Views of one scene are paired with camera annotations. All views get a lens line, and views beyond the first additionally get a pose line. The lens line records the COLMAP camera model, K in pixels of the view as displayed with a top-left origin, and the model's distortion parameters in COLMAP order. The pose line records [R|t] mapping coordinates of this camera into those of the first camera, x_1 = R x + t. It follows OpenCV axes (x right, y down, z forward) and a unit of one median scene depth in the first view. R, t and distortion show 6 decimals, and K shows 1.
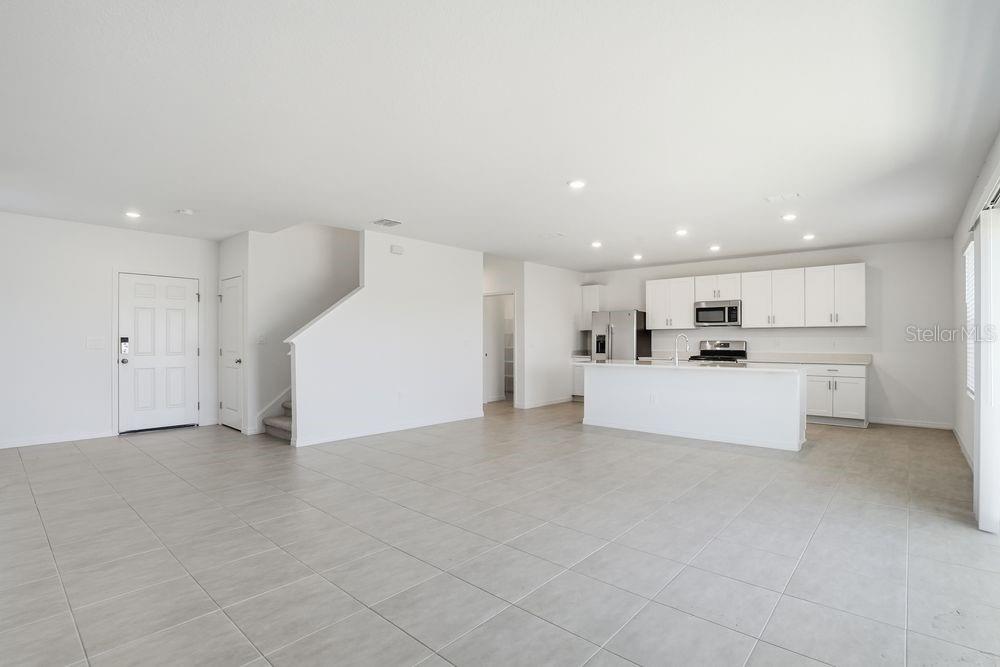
lens RADIAL K [[516.8, 0, 518.5], [0, 516.8, 338.9], [0, 0, 1]] dist [0.020143, 0.001860]
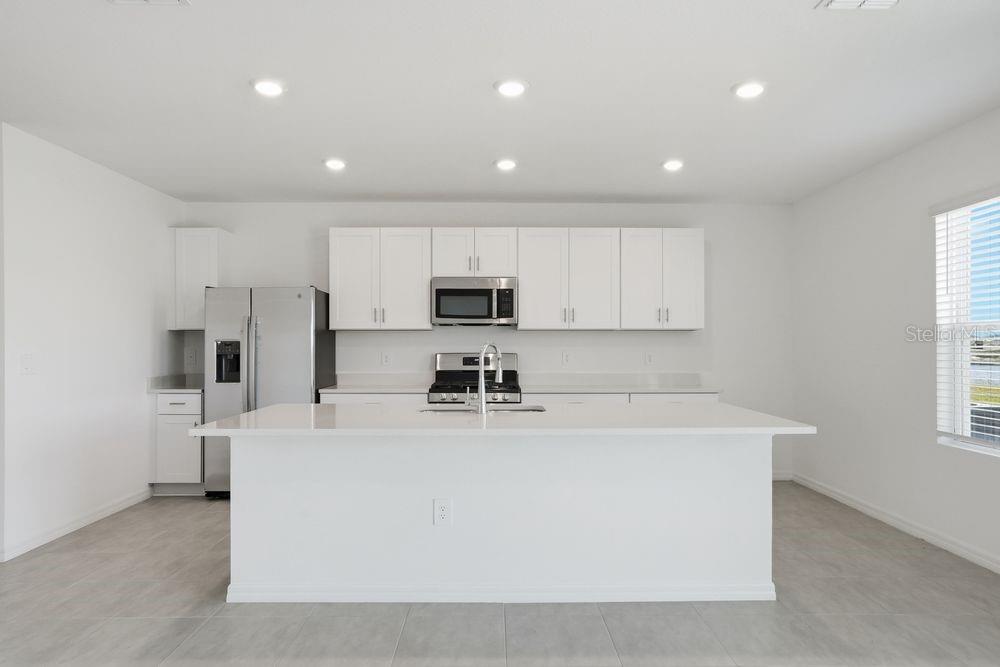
lens RADIAL K [[622.2, 0, 502.8], [0, 622.2, 341.3], [0, 0, 1]] dist [-0.020539, 0.004466]
pose [[0.771351, 0.005518, 0.636386, 0.006346], [-0.002375, 0.999980, -0.005792, -0.004966], [-0.636405, 0.002956, 0.771349, 0.489923]]
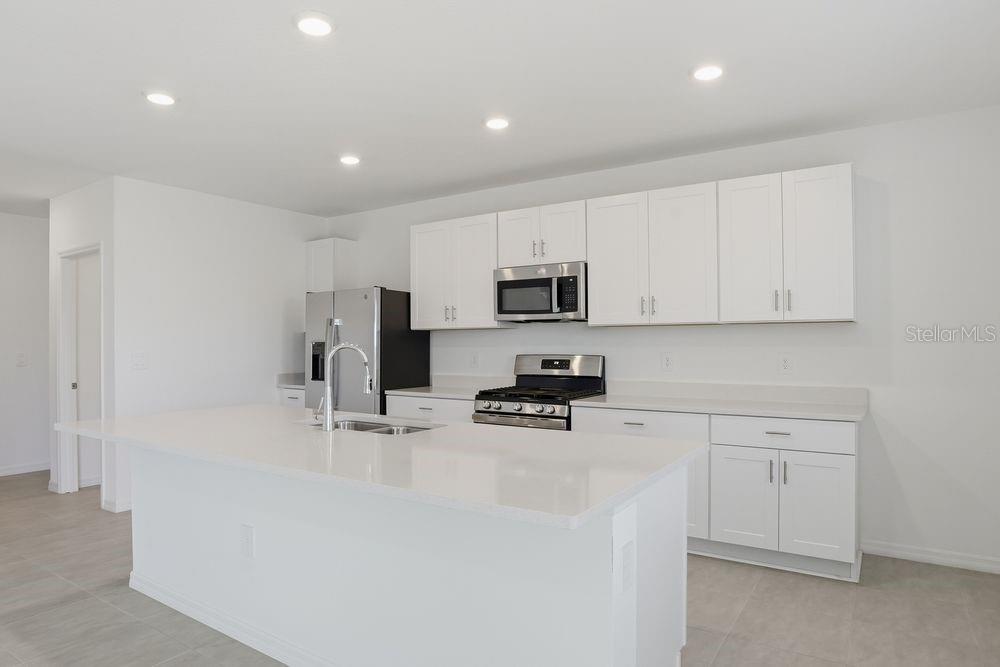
lens RADIAL K [[622.2, 0, 501.5], [0, 622.2, 333.9], [0, 0, 1]] dist [-0.020539, 0.004466]
pose [[0.997385, -0.004804, 0.072111, 0.307157], [0.005382, 0.999955, -0.007835, -0.010290], [-0.072070, 0.008203, 0.997366, 0.465252]]
